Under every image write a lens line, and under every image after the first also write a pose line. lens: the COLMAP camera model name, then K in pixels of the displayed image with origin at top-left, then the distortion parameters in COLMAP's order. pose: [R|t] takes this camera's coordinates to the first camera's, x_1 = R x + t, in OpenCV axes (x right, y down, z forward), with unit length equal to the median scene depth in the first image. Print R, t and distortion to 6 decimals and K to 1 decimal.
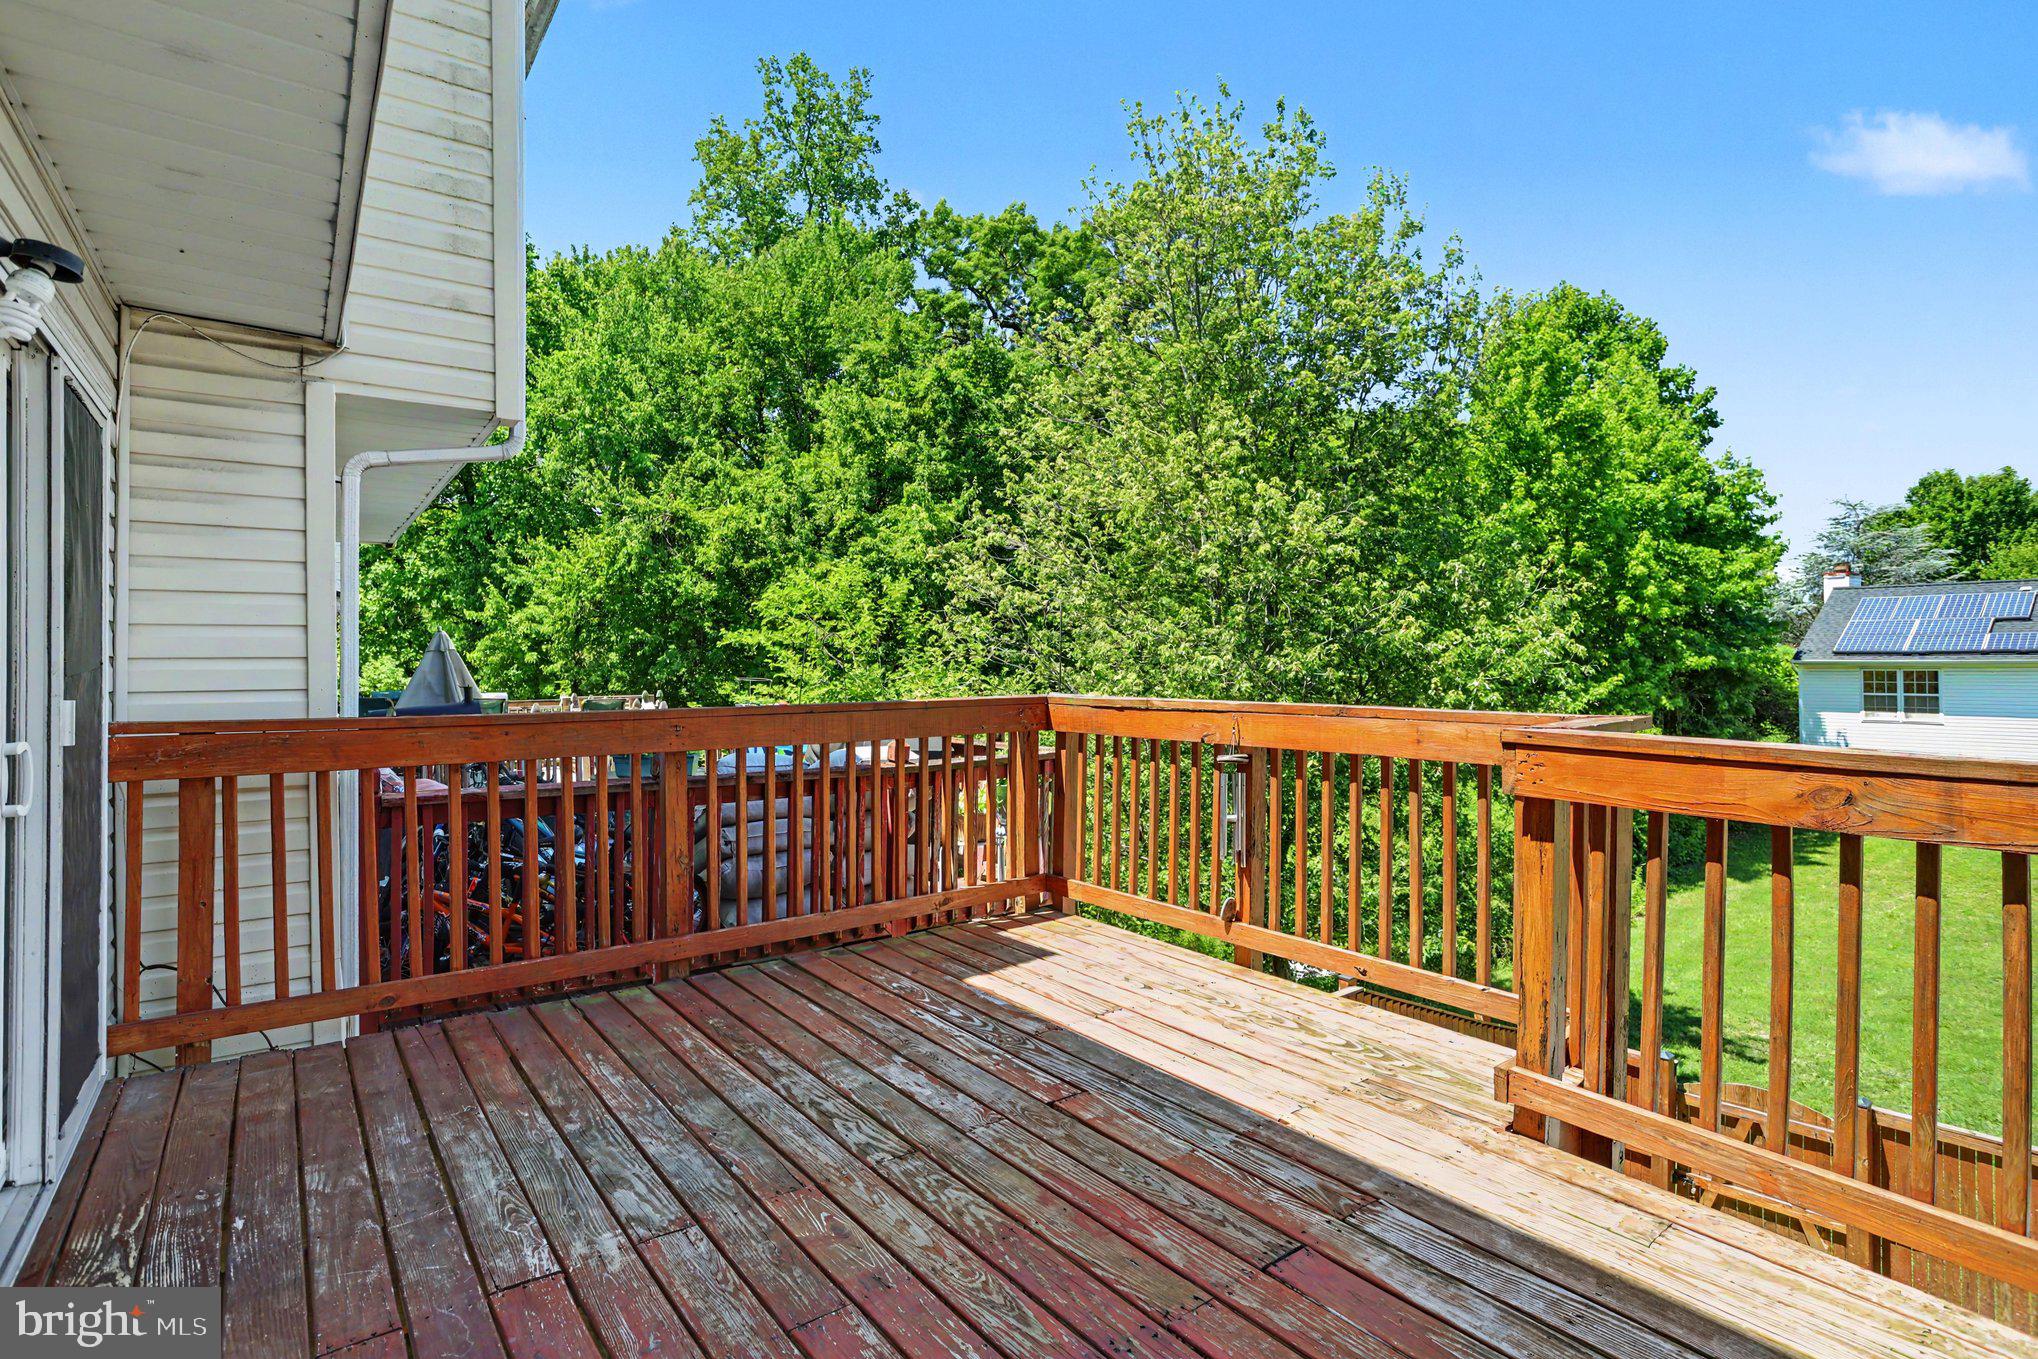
lens RADIAL K [[1009.5, 0, 1036.0], [0, 1009.5, 651.3], [0, 0, 1]] dist [-0.072632, 0.029668]
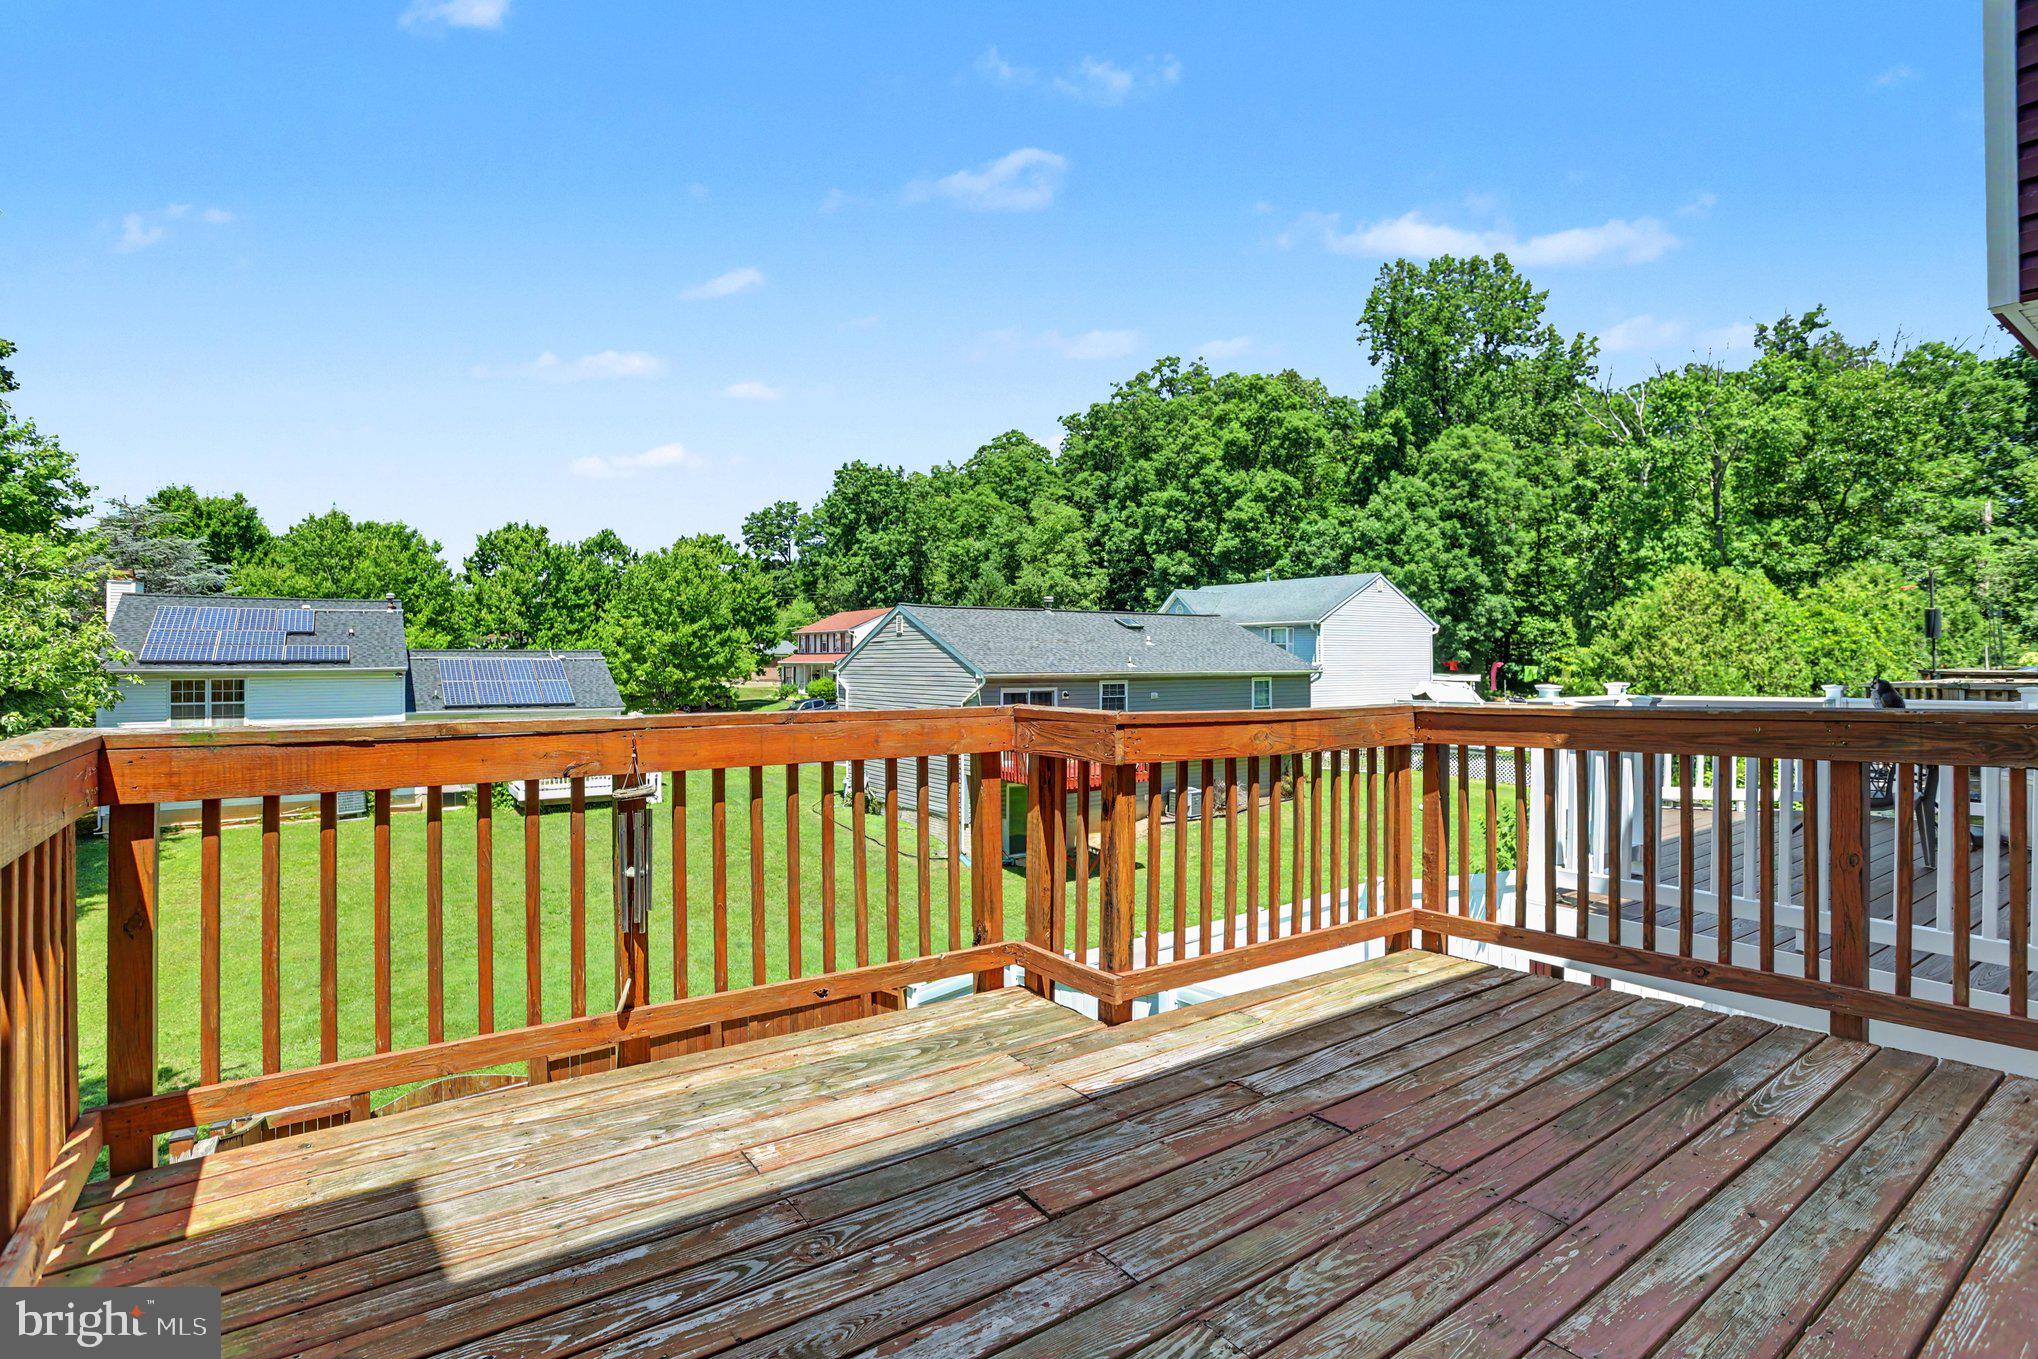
lens RADIAL K [[995.8, 0, 1019.0], [0, 995.8, 679.5], [0, 0, 1]] dist [-0.070409, 0.028173]
pose [[0.044511, -0.012578, 0.998930, -0.084310], [-0.005746, 0.999901, 0.012846, 0.001777], [-0.998992, -0.006311, 0.044435, 0.110359]]
